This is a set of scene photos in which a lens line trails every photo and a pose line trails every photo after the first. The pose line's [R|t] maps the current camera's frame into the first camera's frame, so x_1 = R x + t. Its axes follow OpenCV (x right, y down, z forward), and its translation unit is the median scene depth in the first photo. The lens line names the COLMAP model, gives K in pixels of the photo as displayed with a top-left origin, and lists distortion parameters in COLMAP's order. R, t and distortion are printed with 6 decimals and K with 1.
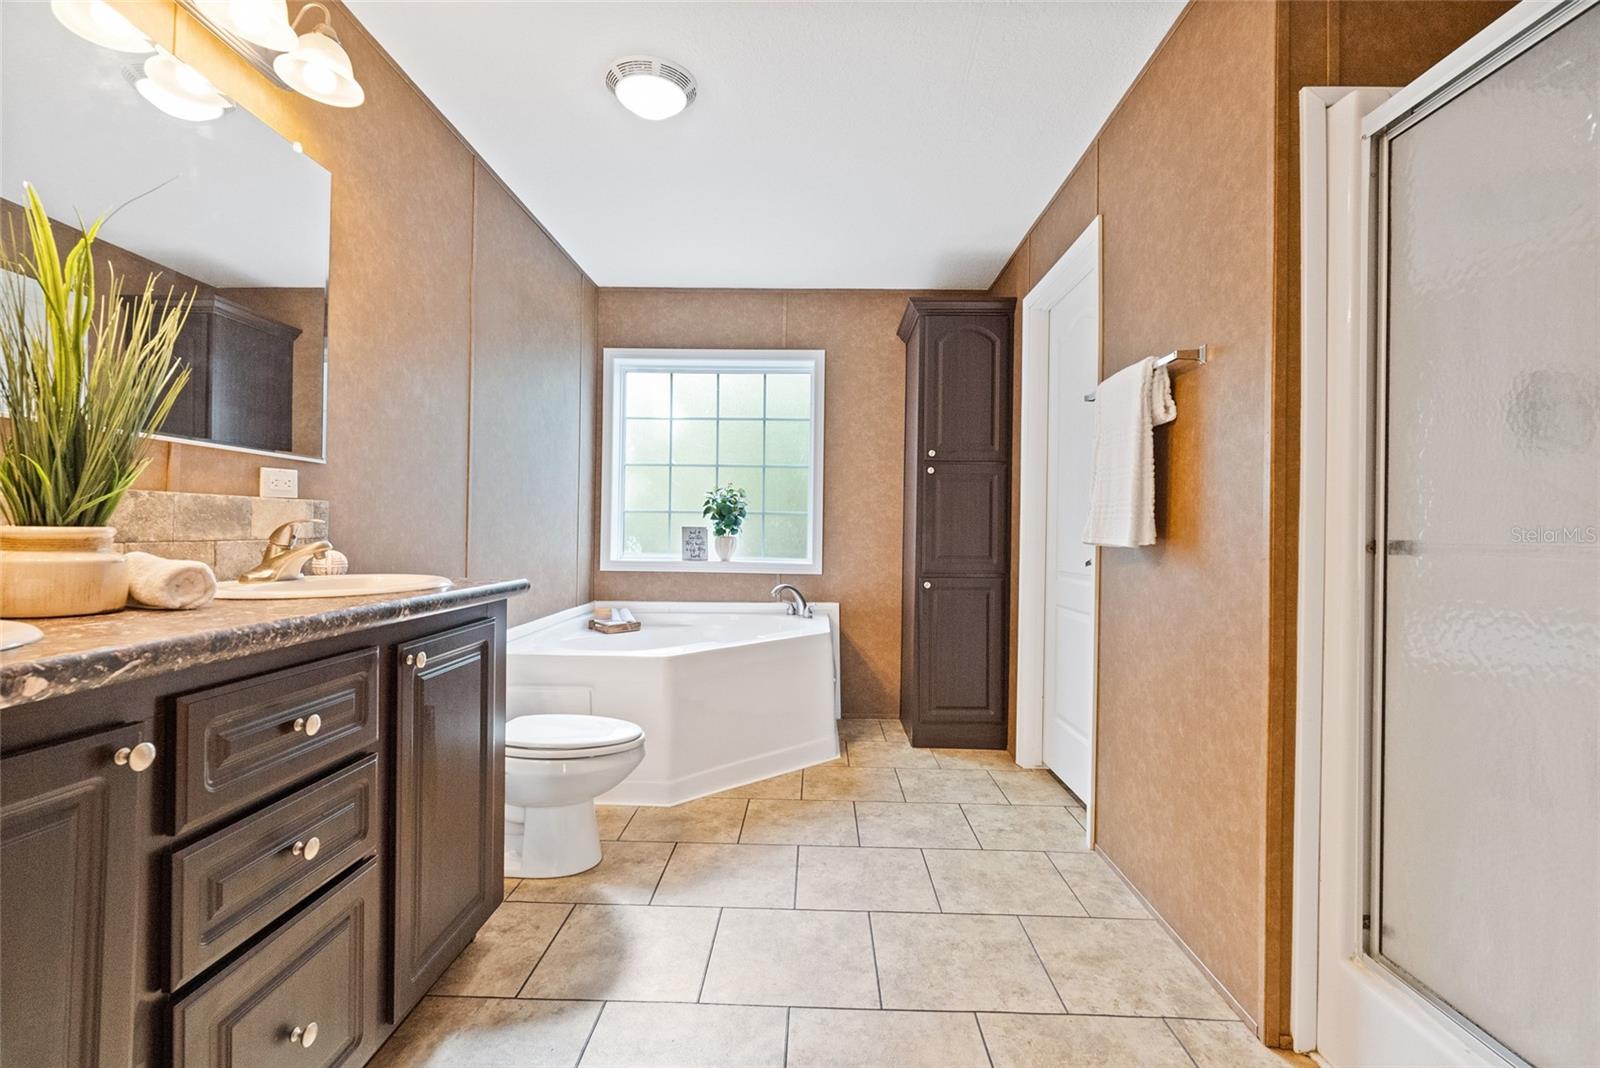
lens RADIAL K [[720.2, 0, 786.8], [0, 720.2, 528.9], [0, 0, 1]] dist [-0.008100, 0.001331]
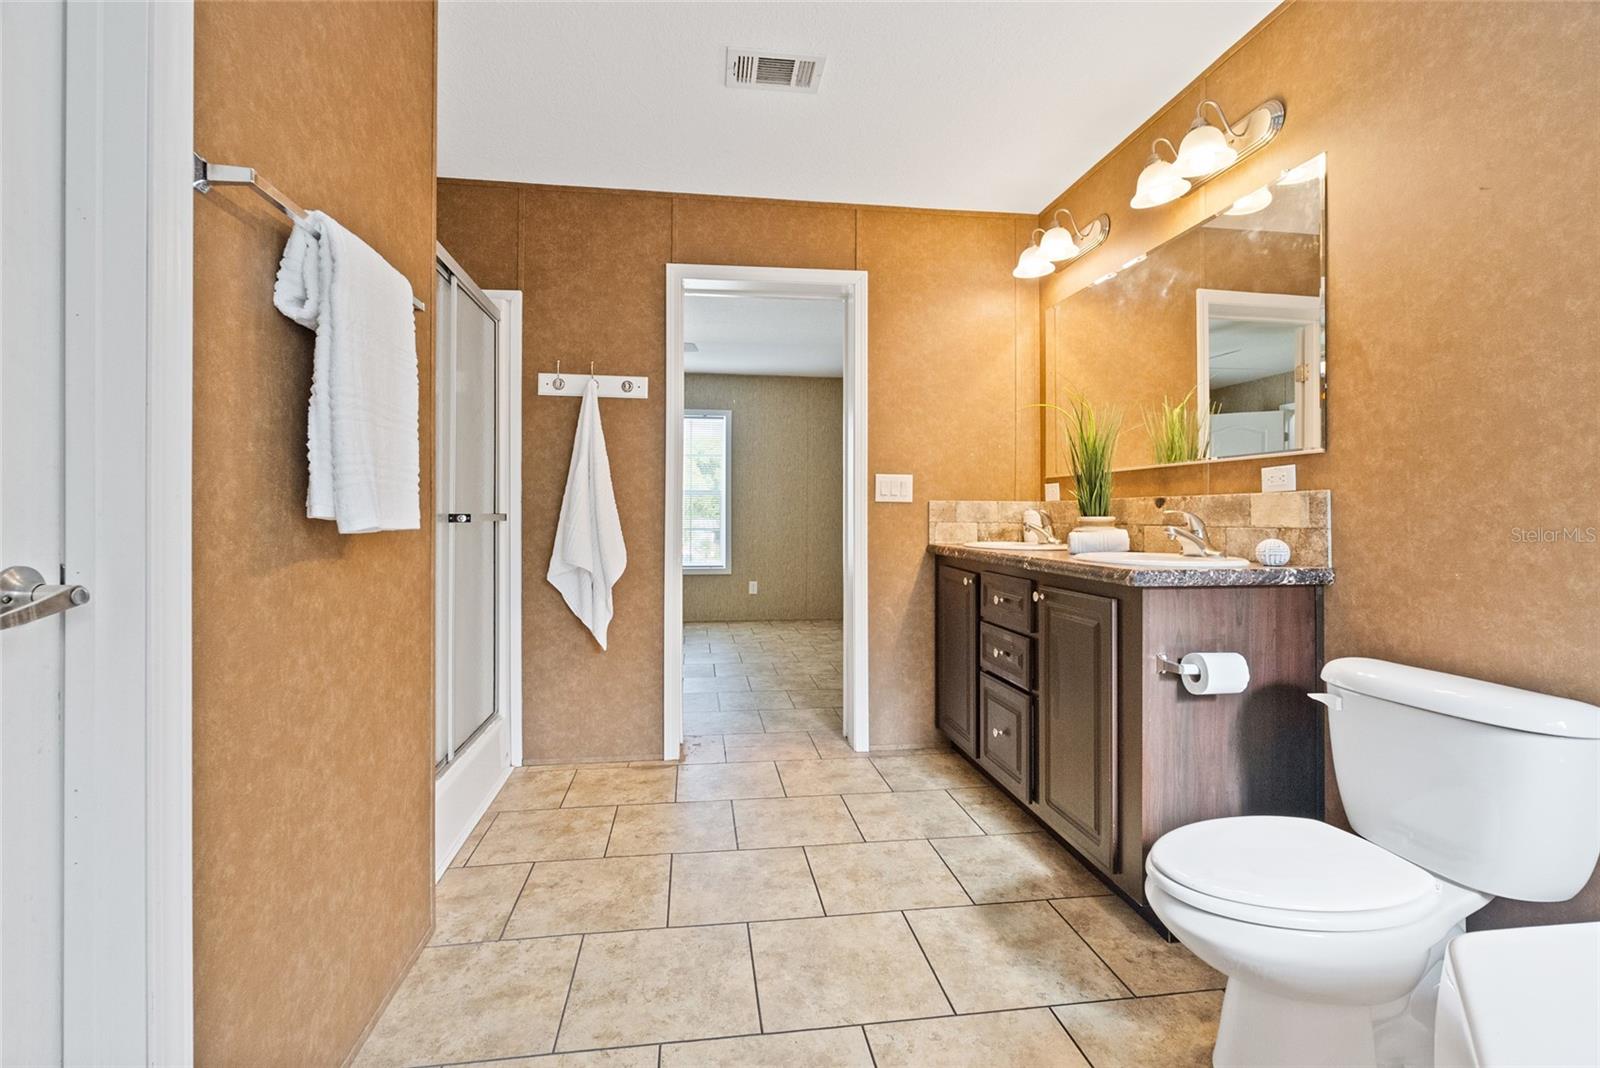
lens RADIAL K [[720.2, 0, 806.0], [0, 720.2, 512.3], [0, 0, 1]] dist [-0.008100, 0.001331]
pose [[-0.980755, -0.016251, -0.194563, 0.159510], [-0.014930, 0.999854, -0.008255, 0.006407], [0.194669, -0.005191, -0.980855, 1.247656]]
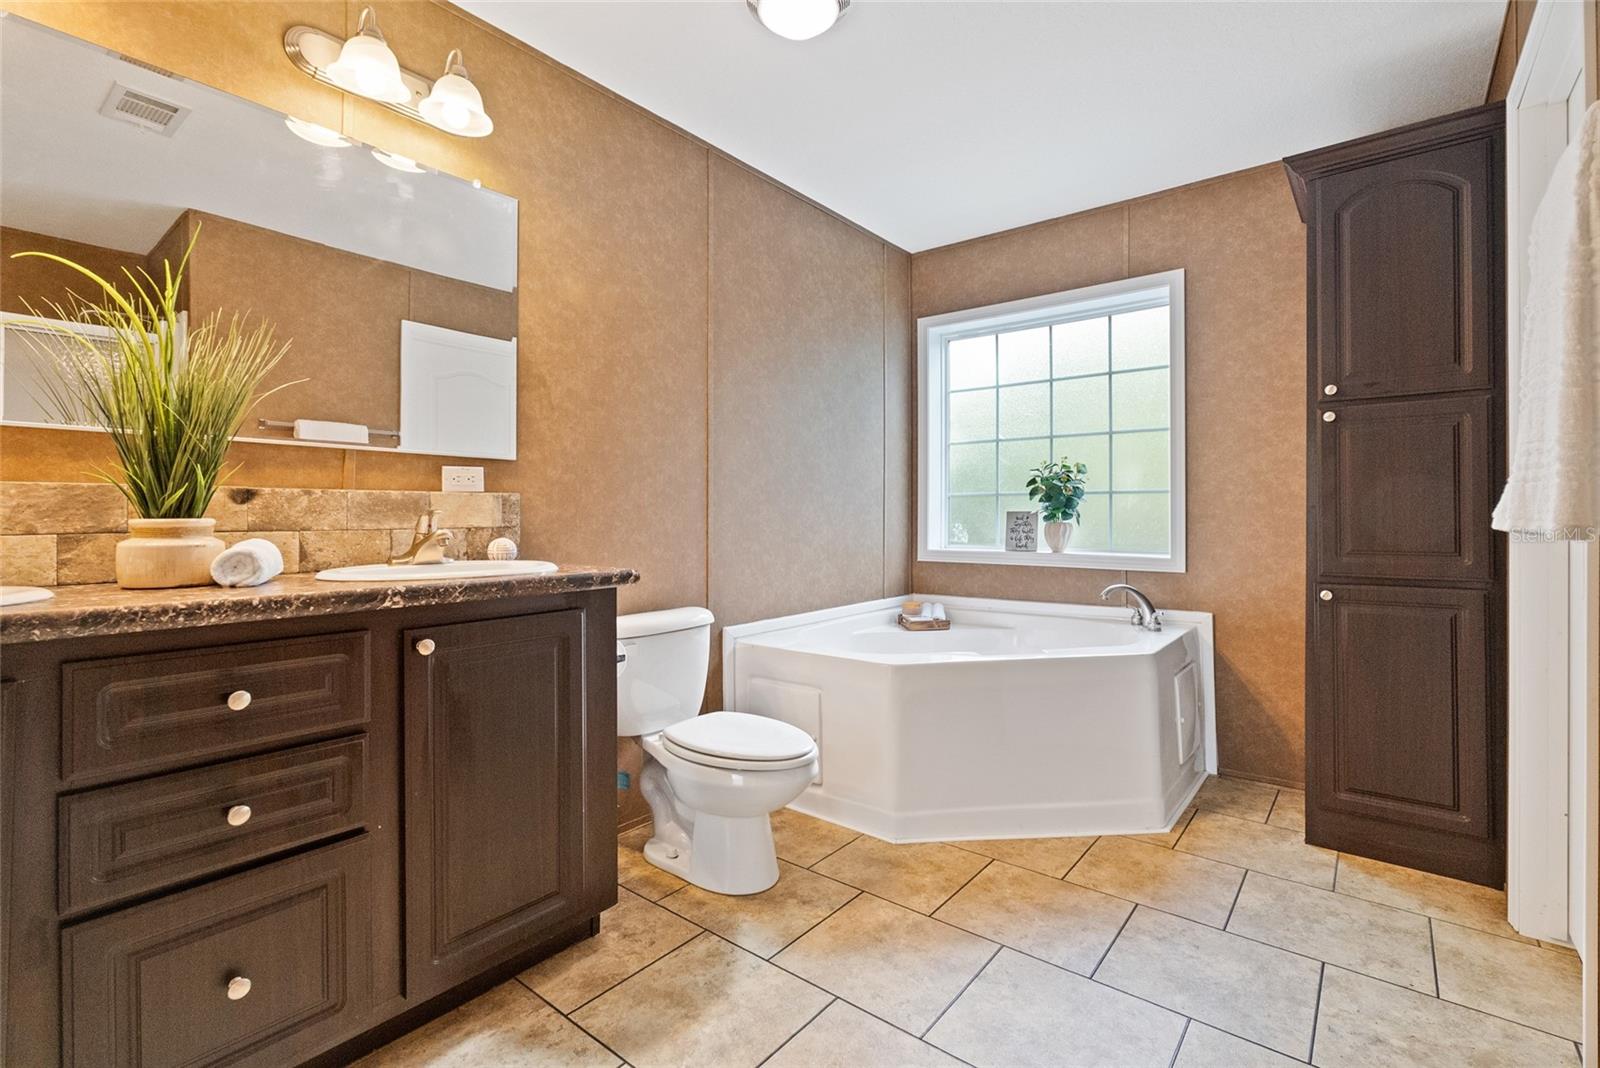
lens RADIAL K [[720.2, 0, 789.1], [0, 720.2, 511.5], [0, 0, 1]] dist [-0.008100, 0.001331]
pose [[0.795258, -0.017939, -0.606006, 0.255132], [0.013493, 0.999838, -0.011891, 0.005684], [0.606121, 0.001280, 0.795371, 0.253266]]
